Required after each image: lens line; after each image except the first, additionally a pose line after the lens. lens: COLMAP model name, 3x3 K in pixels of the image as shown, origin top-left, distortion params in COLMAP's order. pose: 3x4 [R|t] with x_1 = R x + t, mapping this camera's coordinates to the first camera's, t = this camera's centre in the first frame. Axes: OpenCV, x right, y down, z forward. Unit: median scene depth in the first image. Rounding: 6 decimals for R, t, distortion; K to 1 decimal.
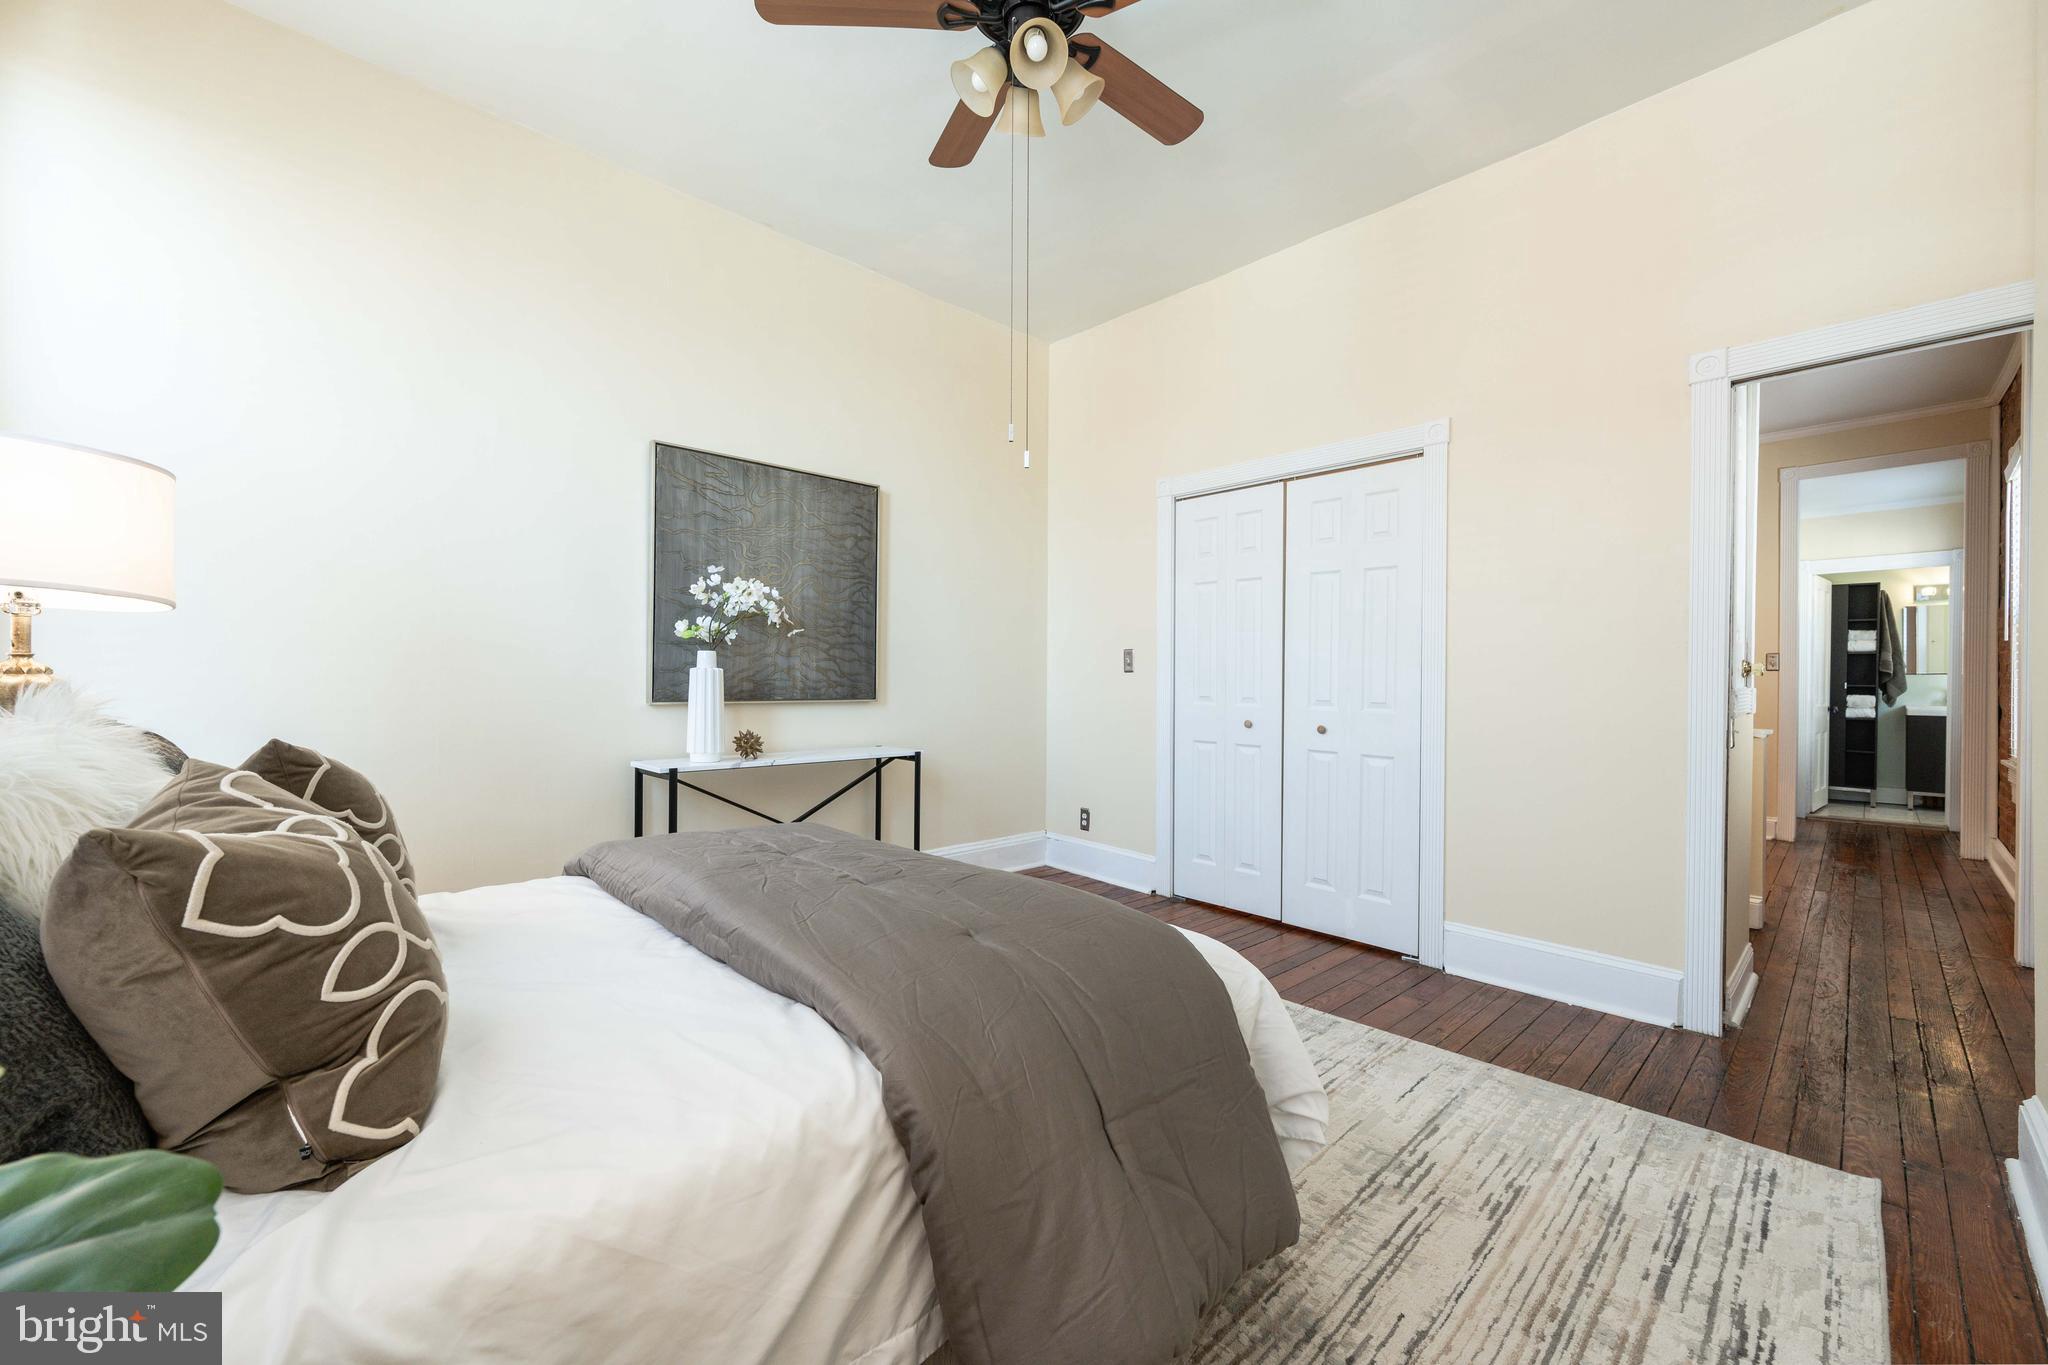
lens RADIAL K [[836.1, 0, 1024.0], [0, 836.1, 682.5], [0, 0, 1]] dist [-0.003305, -0.000627]
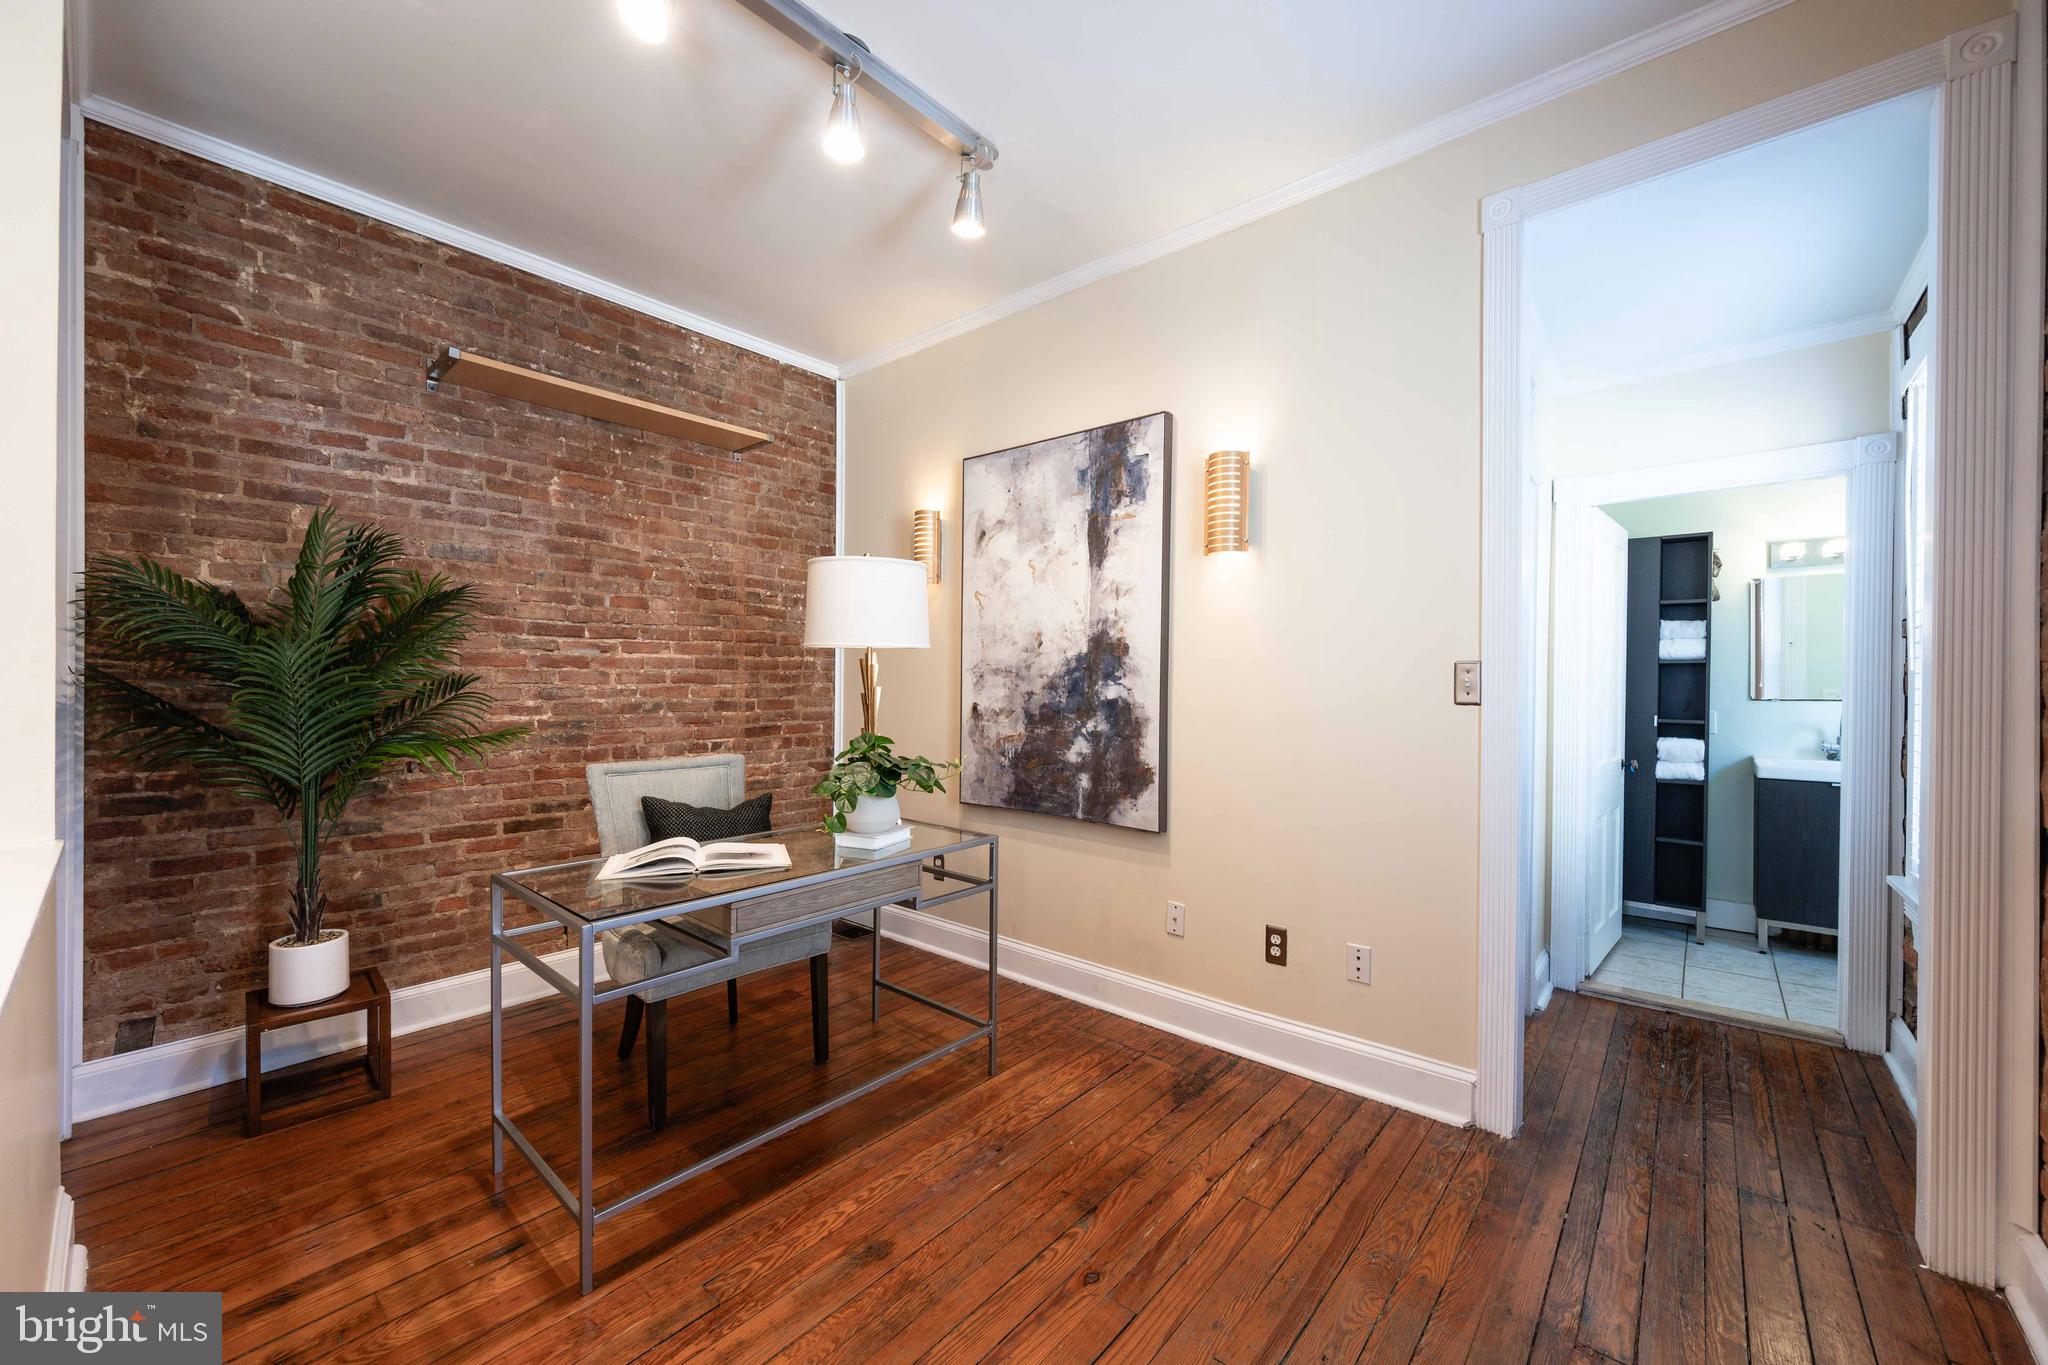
lens RADIAL K [[790.3, 0, 1024.0], [0, 790.3, 682.5], [0, 0, 1]] dist [-0.001836, -0.000246]
pose [[0.996660, 0.003379, 0.081597, 0.533978], [-0.003955, 0.999968, 0.006905, -0.024066], [-0.081571, -0.007204, 0.996642, 0.519612]]
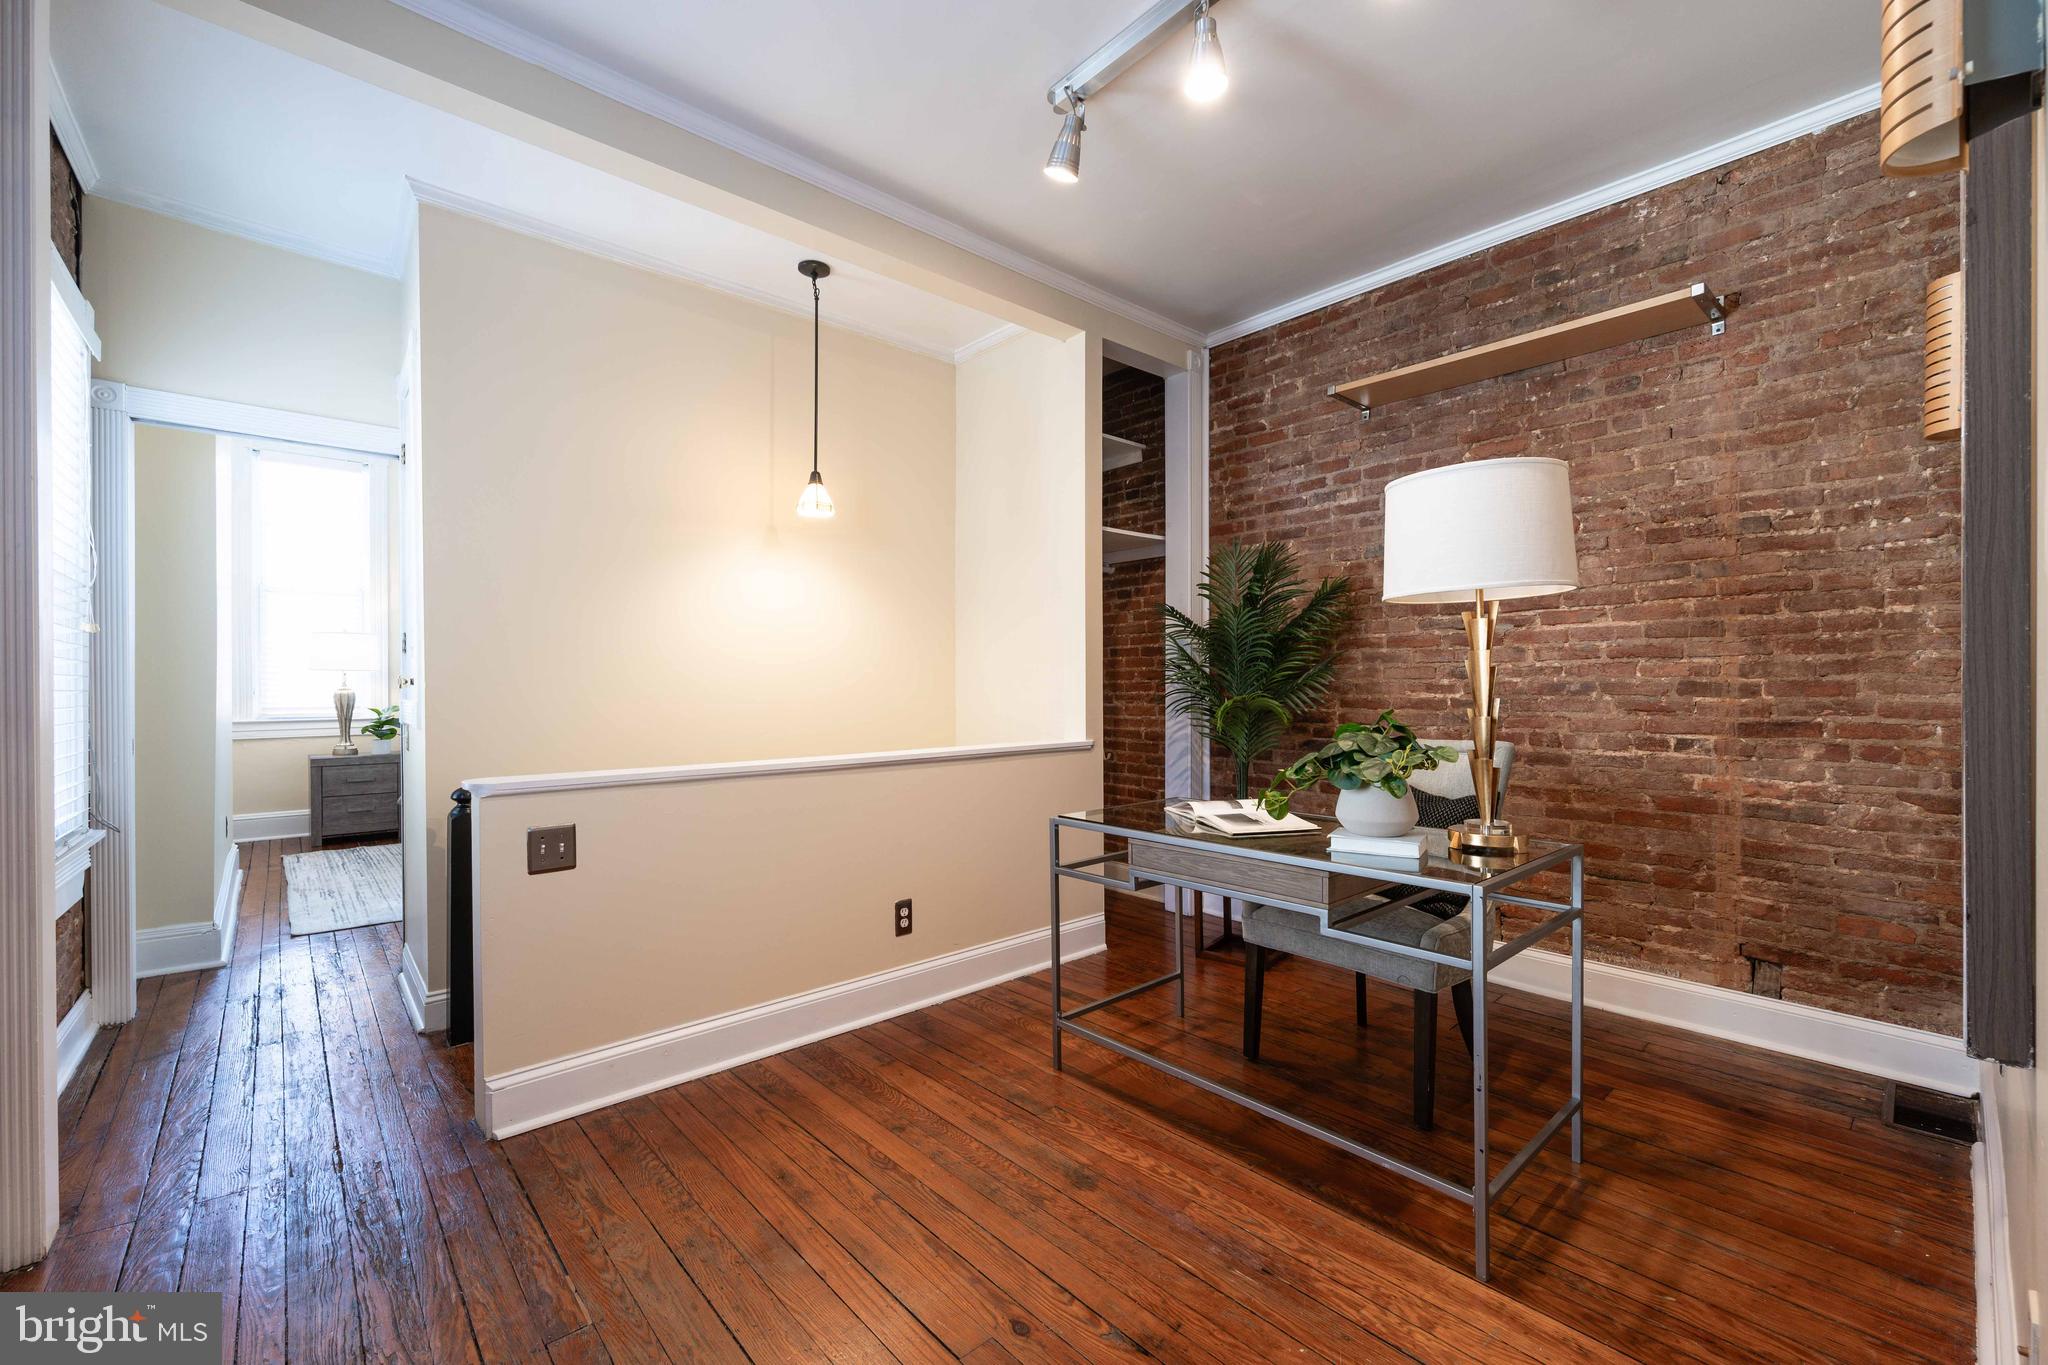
lens RADIAL K [[836.1, 0, 1024.0], [0, 836.1, 682.5], [0, 0, 1]] dist [-0.003305, -0.000627]
pose [[-0.049445, -0.002423, -0.998774, 1.348613], [0.009245, 0.999953, -0.002884, 0.025495], [0.998734, -0.009376, -0.049421, 1.309280]]
